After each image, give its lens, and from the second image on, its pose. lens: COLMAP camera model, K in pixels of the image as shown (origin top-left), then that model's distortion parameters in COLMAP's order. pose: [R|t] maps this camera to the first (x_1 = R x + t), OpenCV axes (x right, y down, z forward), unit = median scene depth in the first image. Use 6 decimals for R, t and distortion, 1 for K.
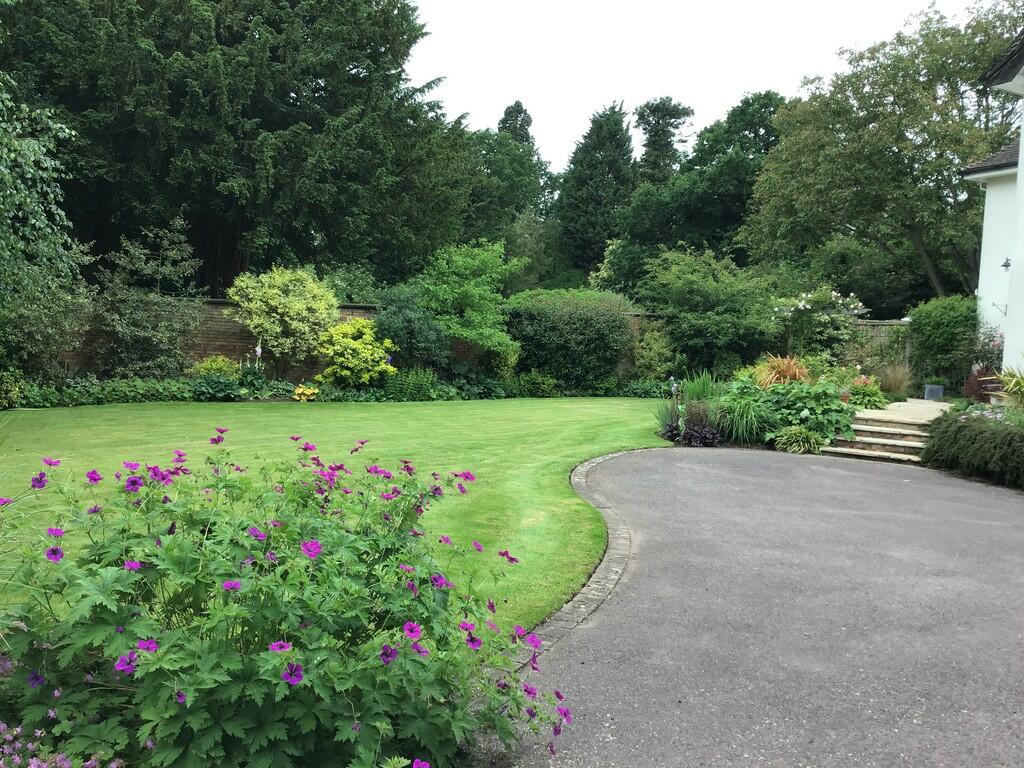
lens RADIAL K [[924.2, 0, 516.4], [0, 924.2, 382.3], [0, 0, 1]] dist [0.135429, -0.259616]
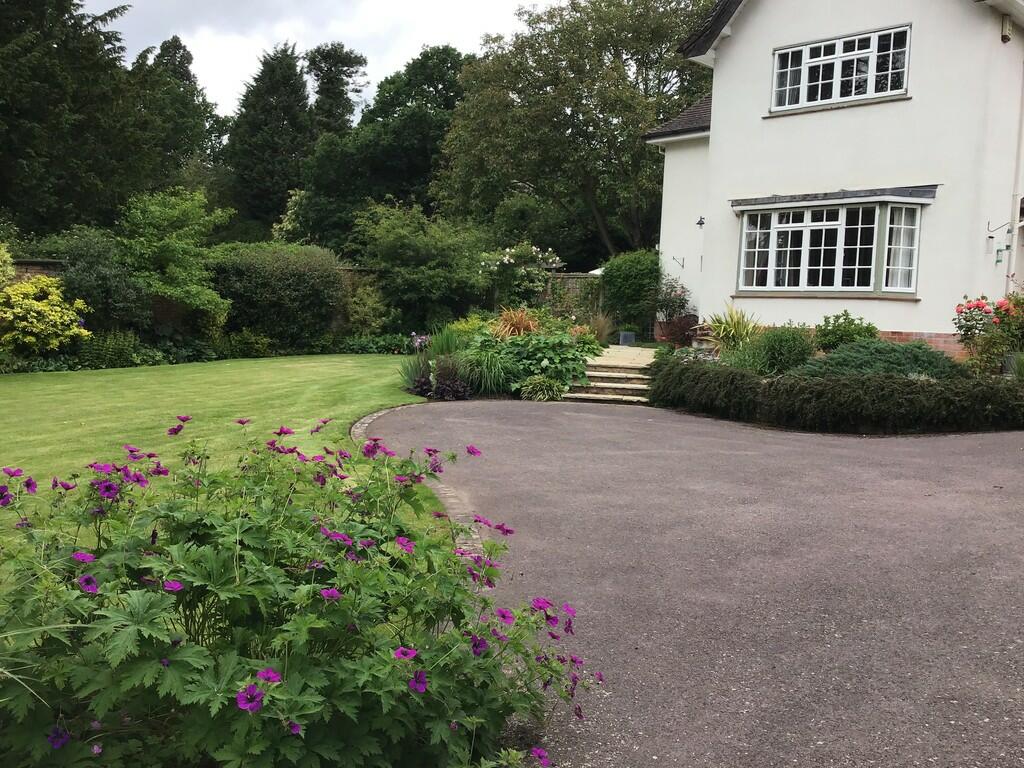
lens RADIAL K [[924.2, 0, 516.4], [0, 924.2, 382.3], [0, 0, 1]] dist [0.135429, -0.259616]
pose [[0.941876, -0.050930, 0.332079, -0.039402], [0.034350, 0.997861, 0.055611, -0.002502], [-0.334201, -0.040972, 0.941611, 0.010666]]
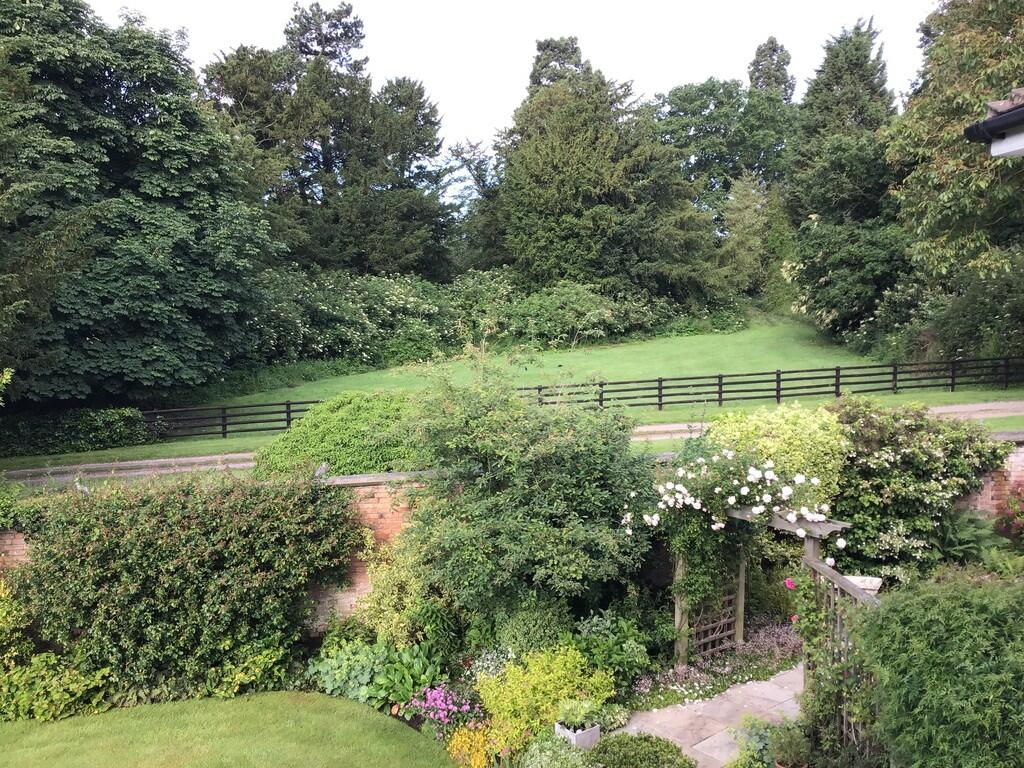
lens RADIAL K [[924.2, 0, 516.4], [0, 924.2, 382.3], [0, 0, 1]] dist [0.135429, -0.259616]
pose [[0.934986, -0.015094, -0.354364, 0.459076], [0.028394, 0.999073, 0.032364, -0.170527], [0.353546, -0.040322, 0.934548, 0.762223]]
